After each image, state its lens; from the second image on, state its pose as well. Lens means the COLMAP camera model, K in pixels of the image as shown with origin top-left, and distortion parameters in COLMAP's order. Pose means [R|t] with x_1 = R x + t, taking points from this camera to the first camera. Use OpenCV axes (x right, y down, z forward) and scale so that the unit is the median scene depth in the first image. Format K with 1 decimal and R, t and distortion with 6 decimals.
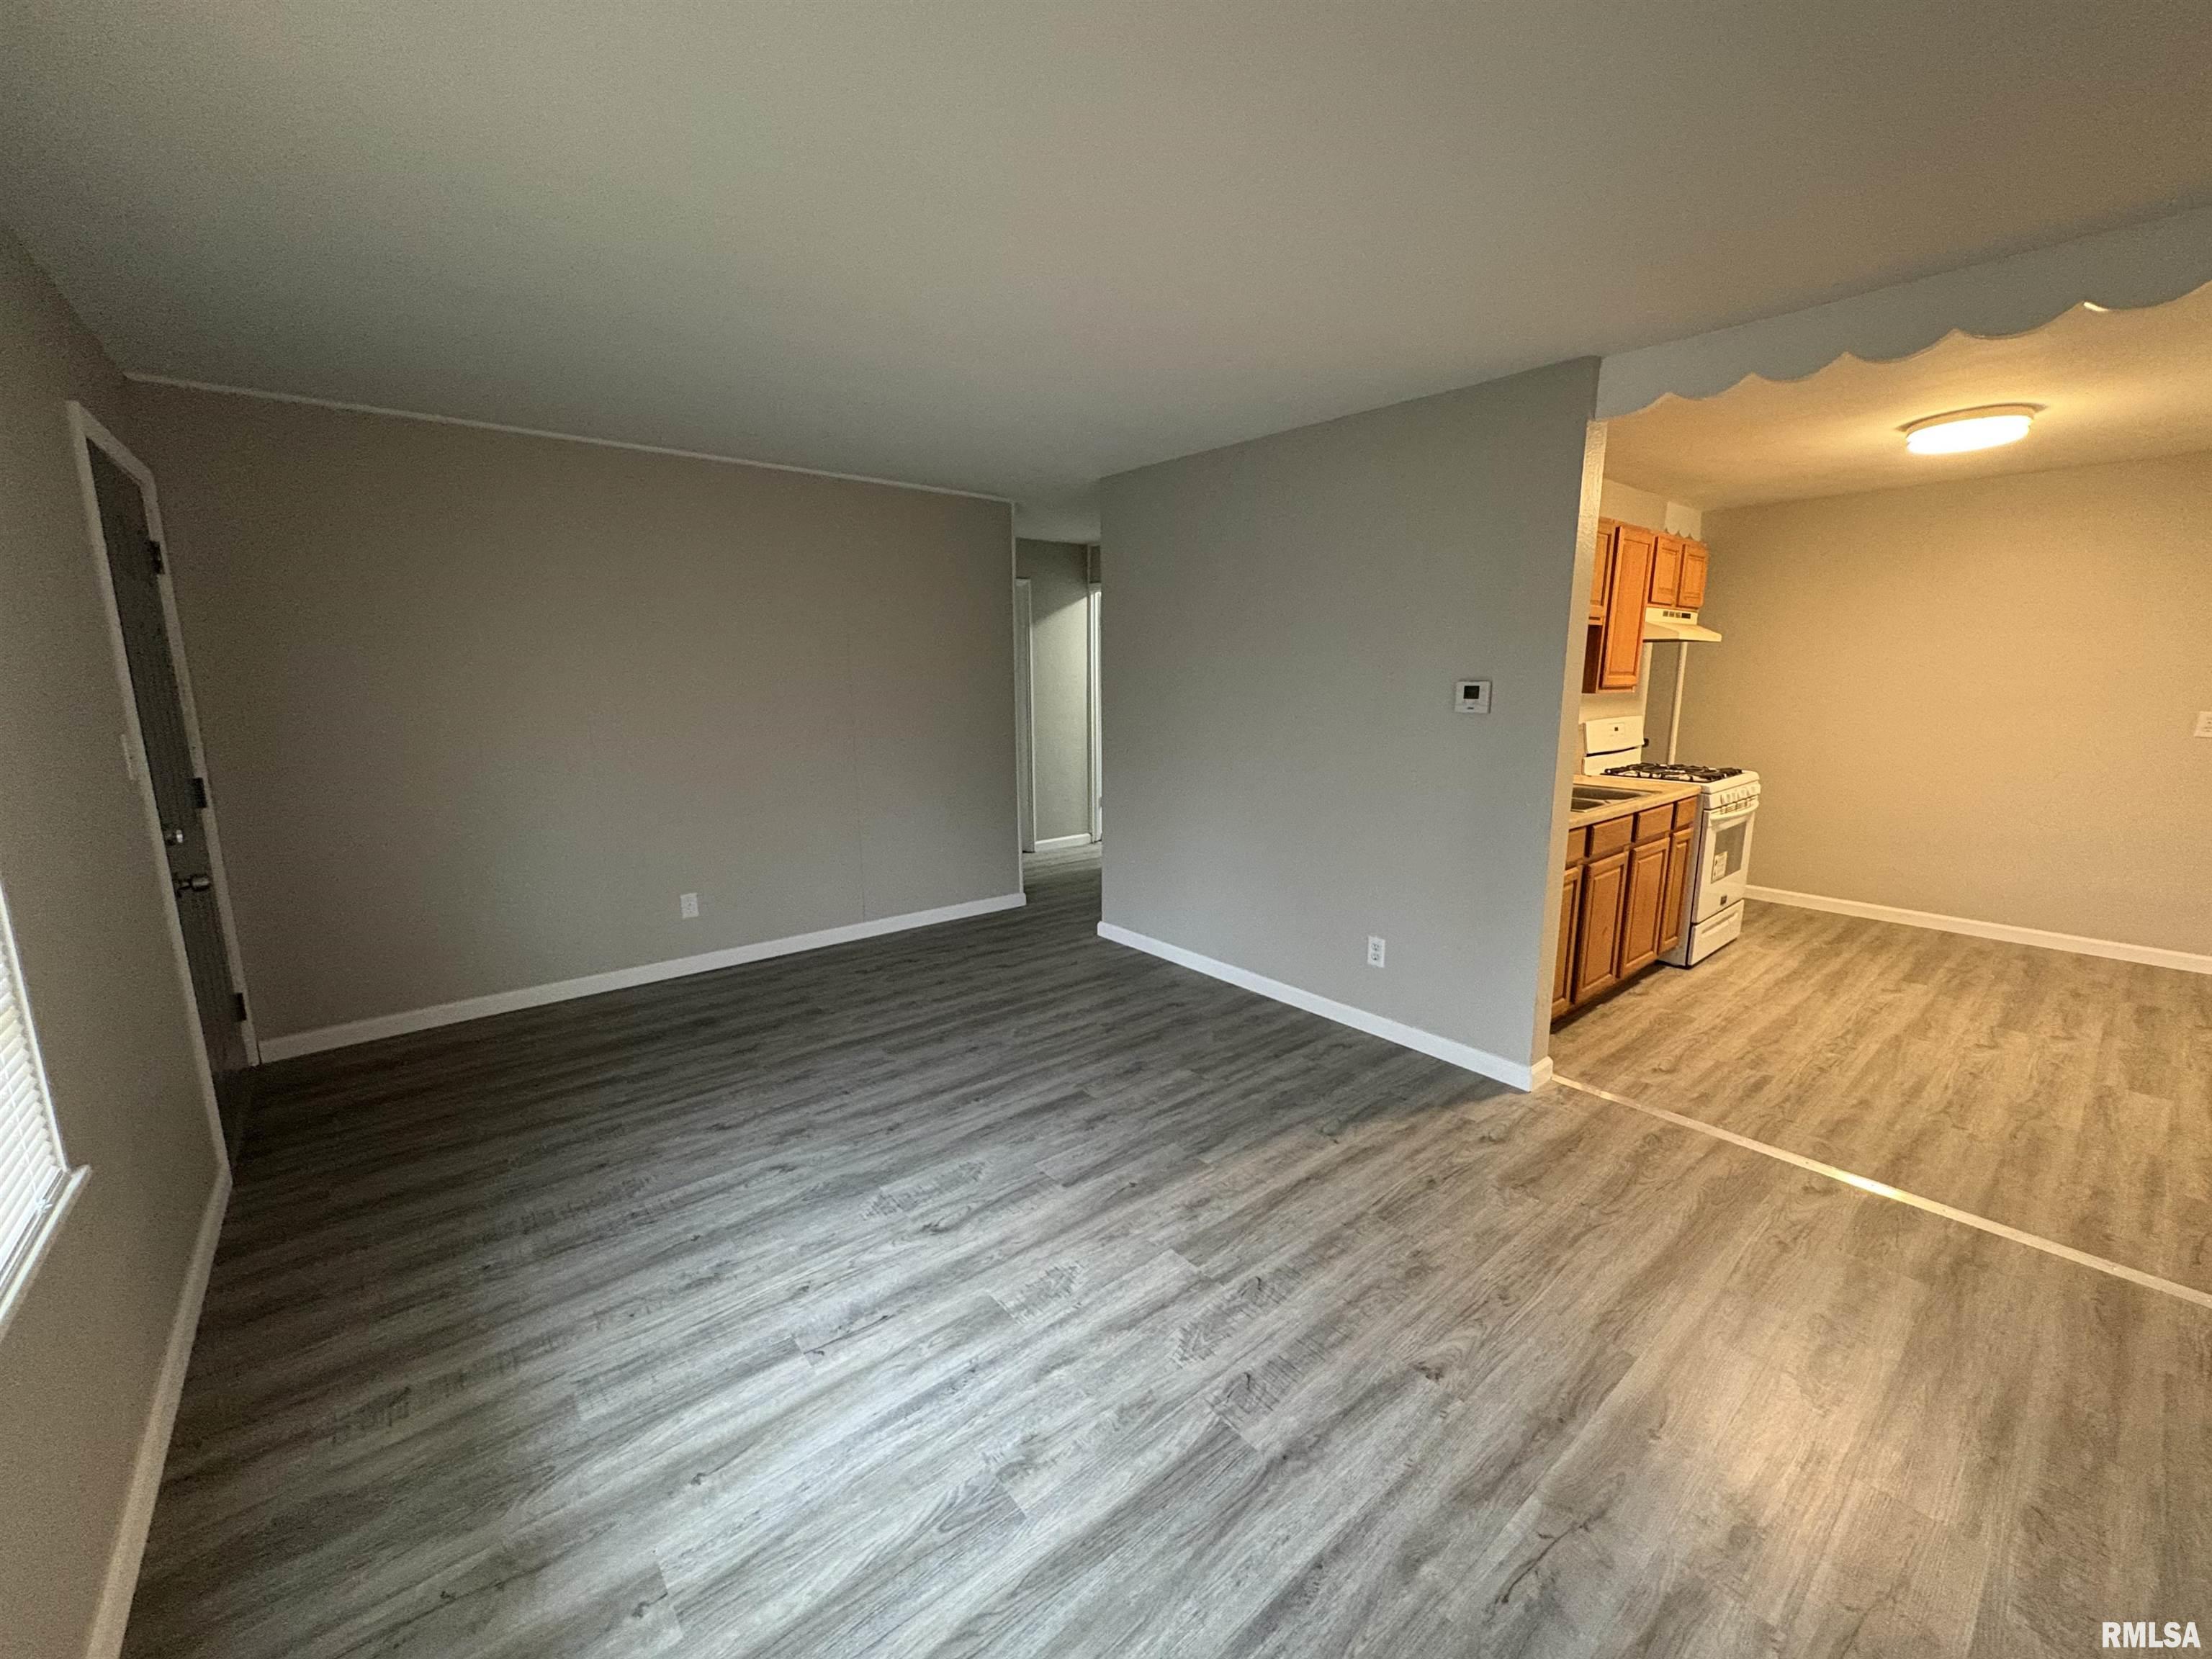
lens RADIAL K [[880.6, 0, 1102.1], [0, 880.6, 831.4], [0, 0, 1]] dist [-0.001626, 0.000264]
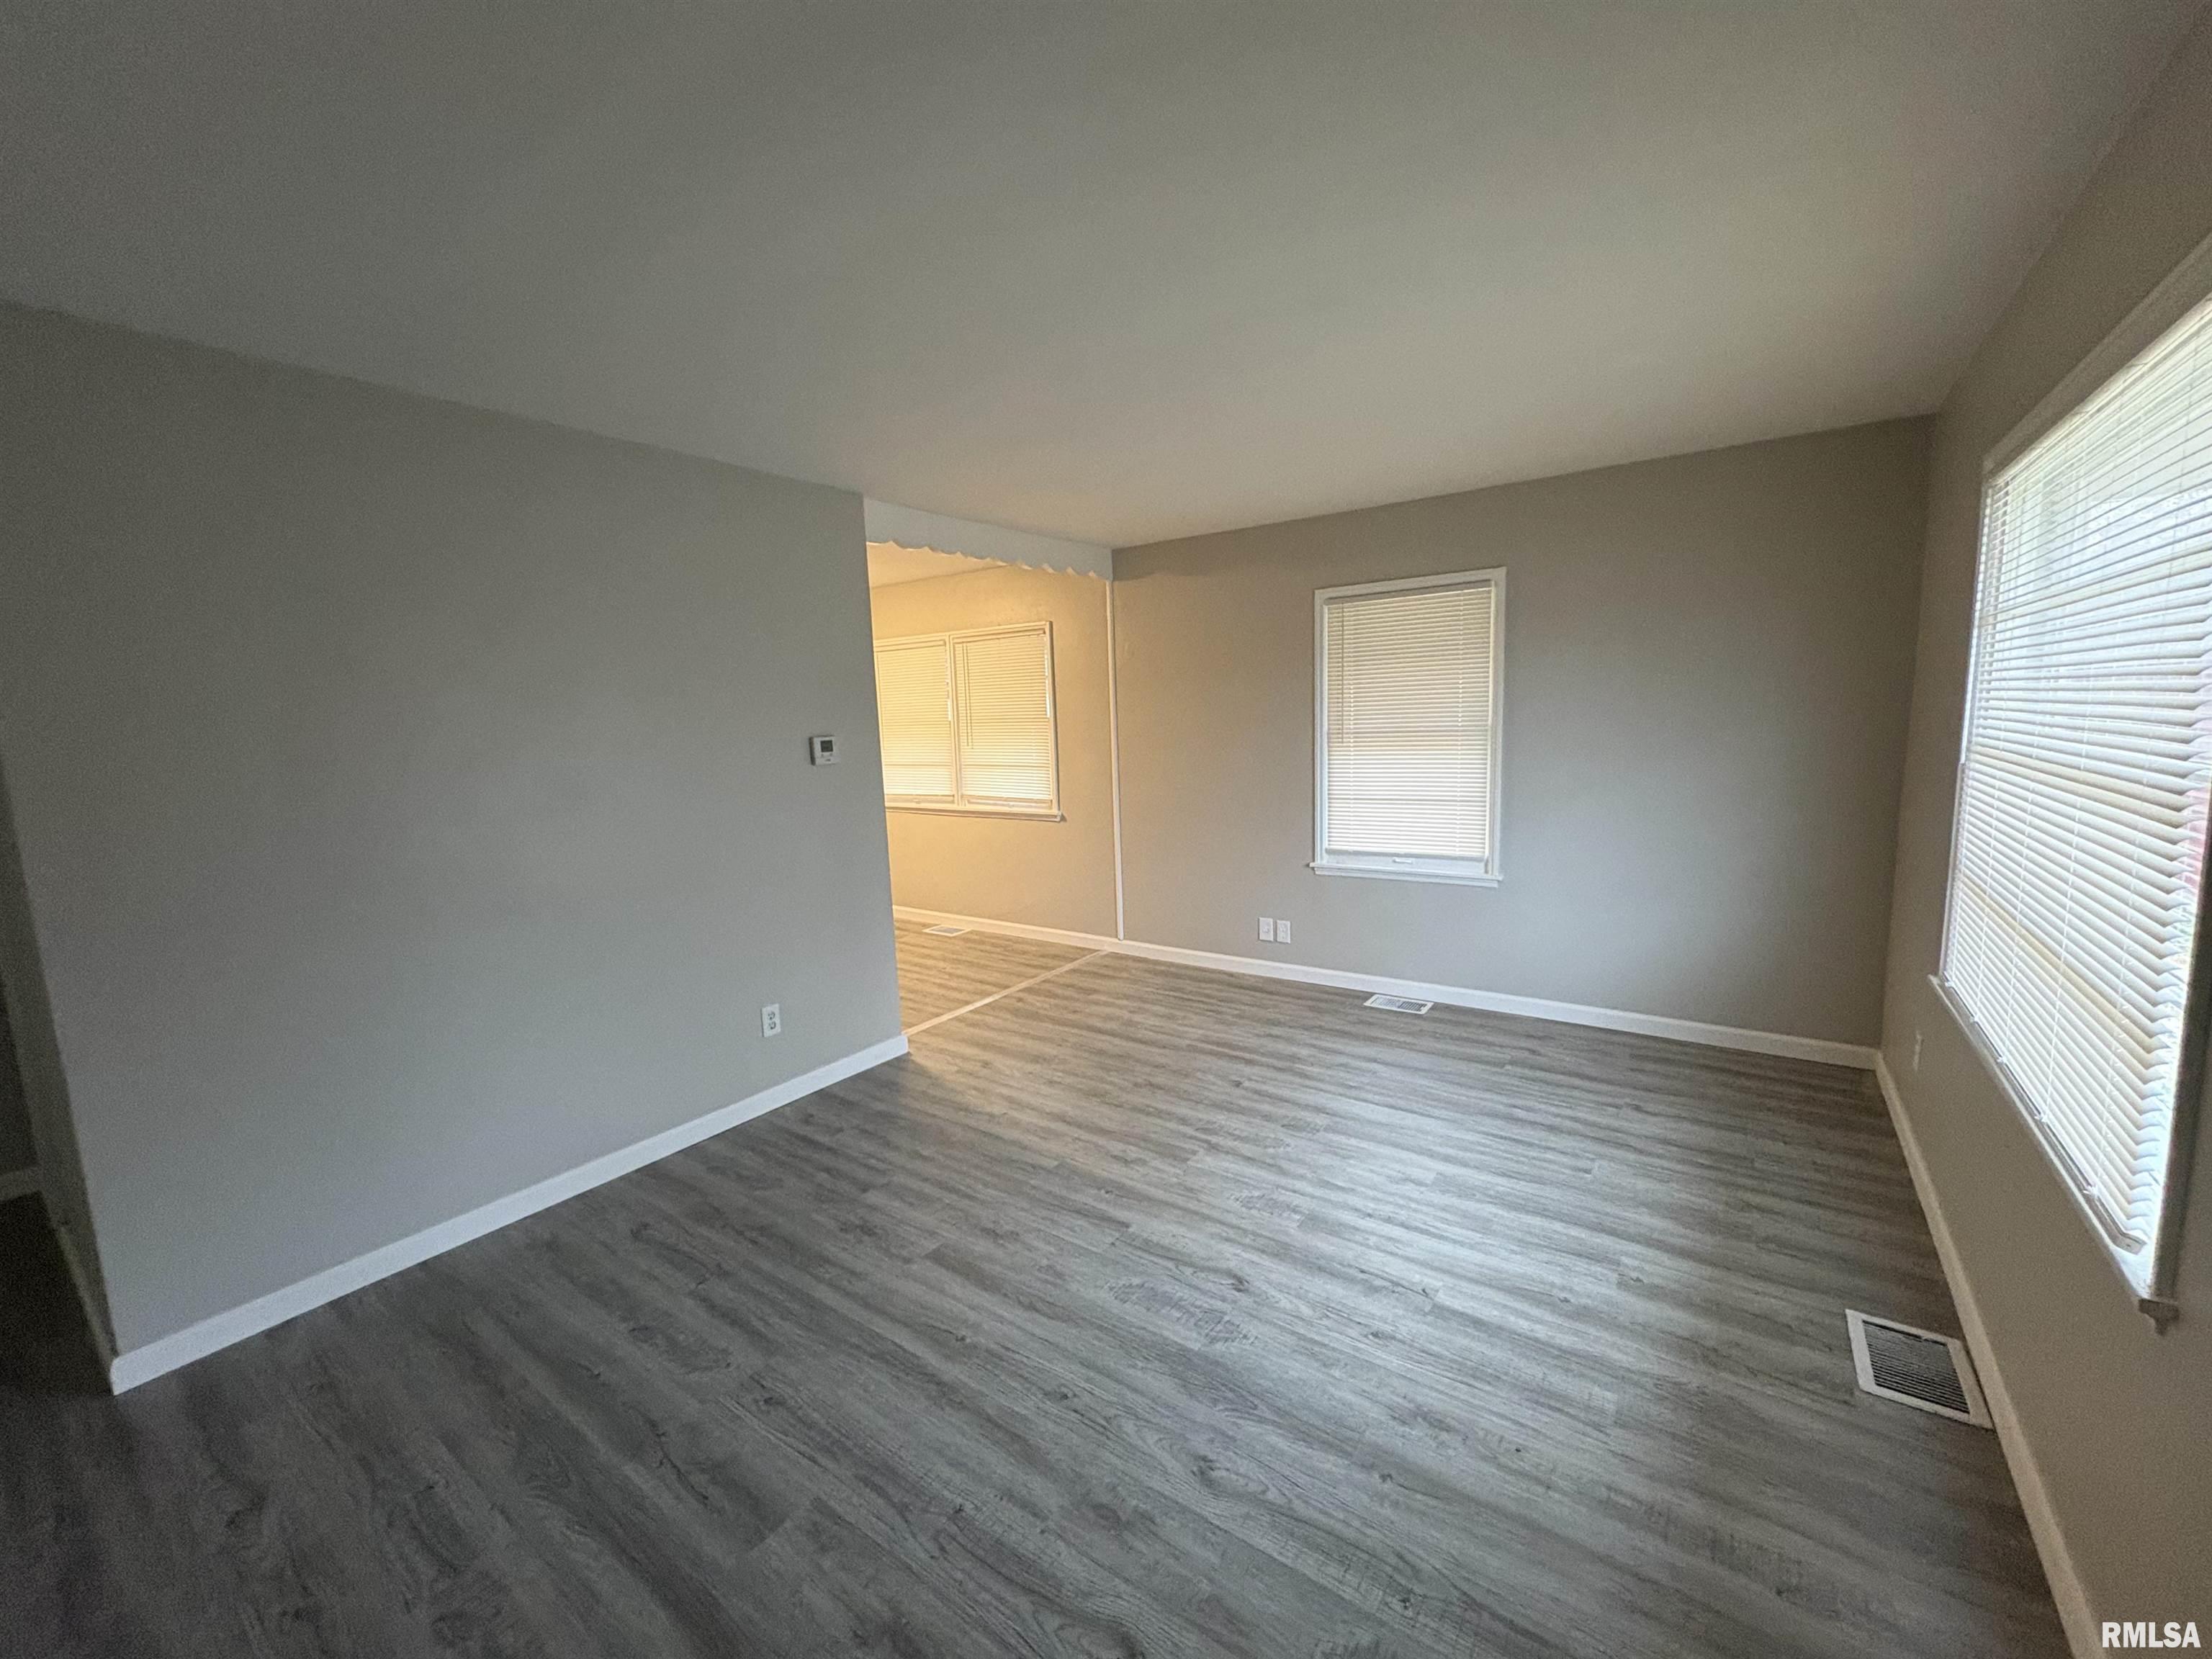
lens RADIAL K [[880.6, 0, 1110.4], [0, 880.6, 830.7], [0, 0, 1]] dist [-0.001626, 0.000264]
pose [[-0.256875, -0.117141, 0.959319, -0.894404], [0.215972, 0.960566, 0.175124, -0.198185], [-0.942004, 0.252171, -0.221447, 1.067764]]
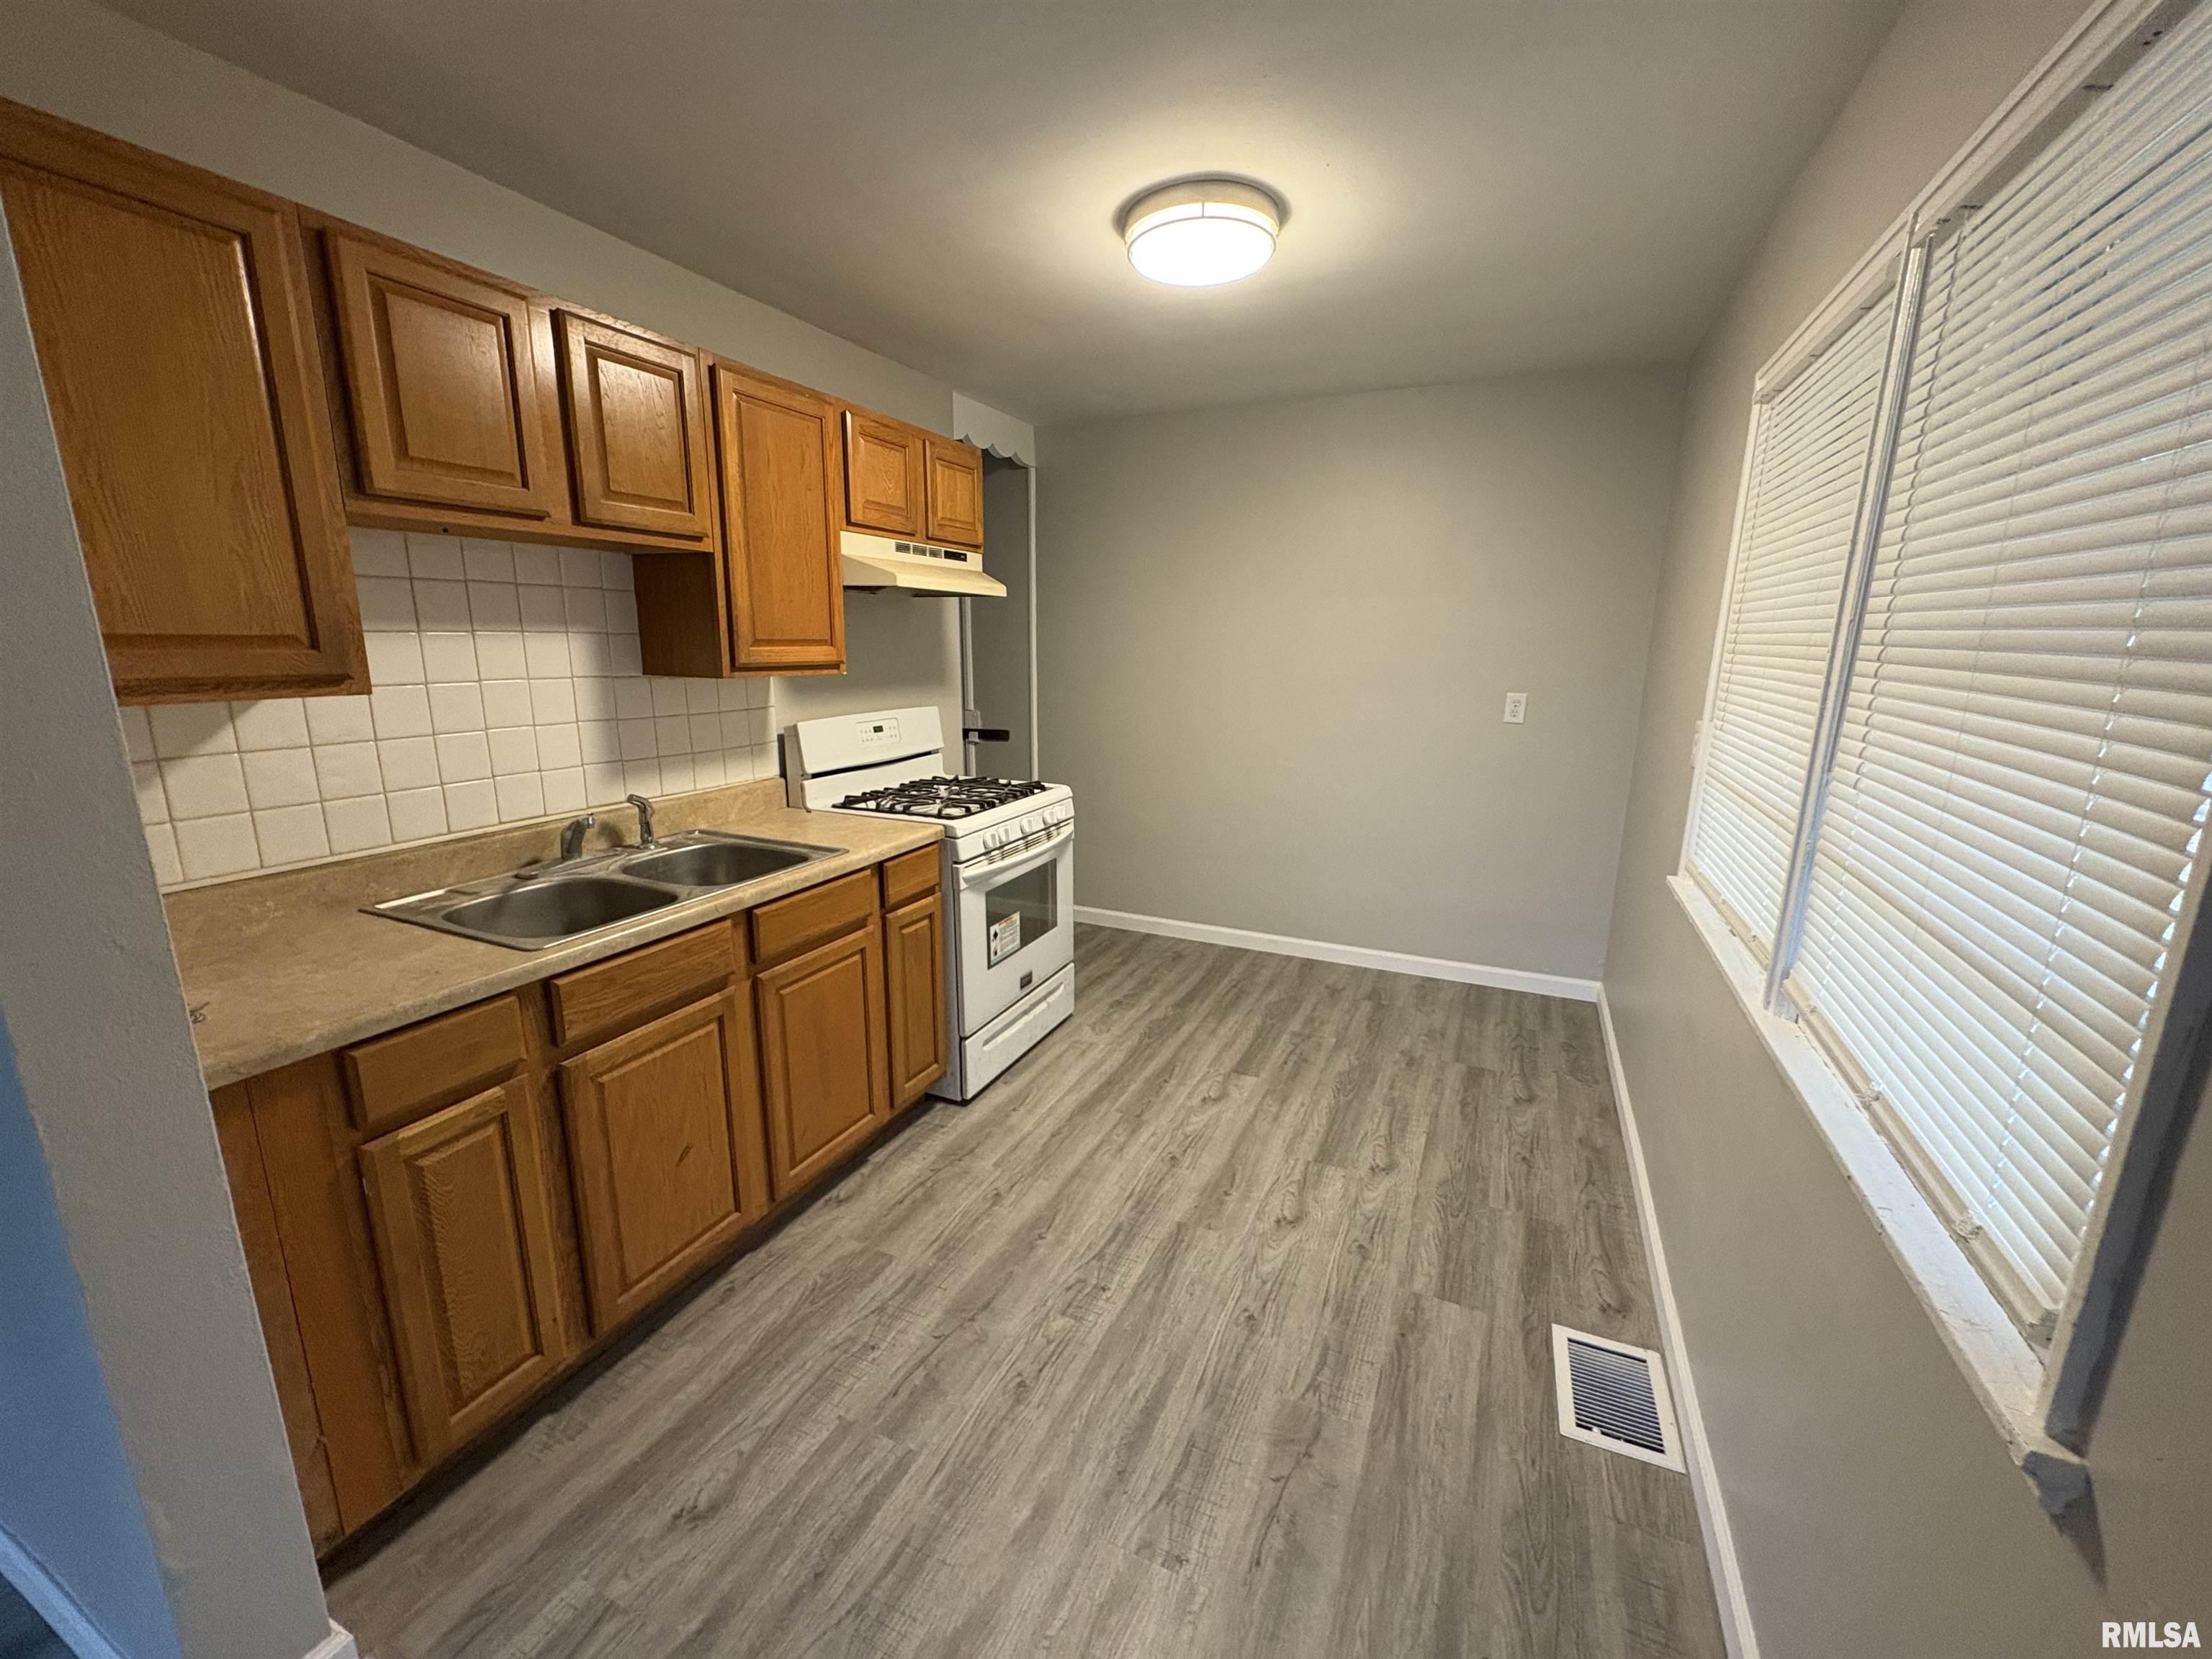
lens RADIAL K [[880.6, 0, 1105.6], [0, 880.6, 831.5], [0, 0, 1]] dist [-0.001626, 0.000264]
pose [[0.901137, -0.082457, 0.425620, 0.807929], [0.067555, 0.996461, 0.050019, -0.111076], [-0.428238, -0.016321, 0.903518, 0.606668]]
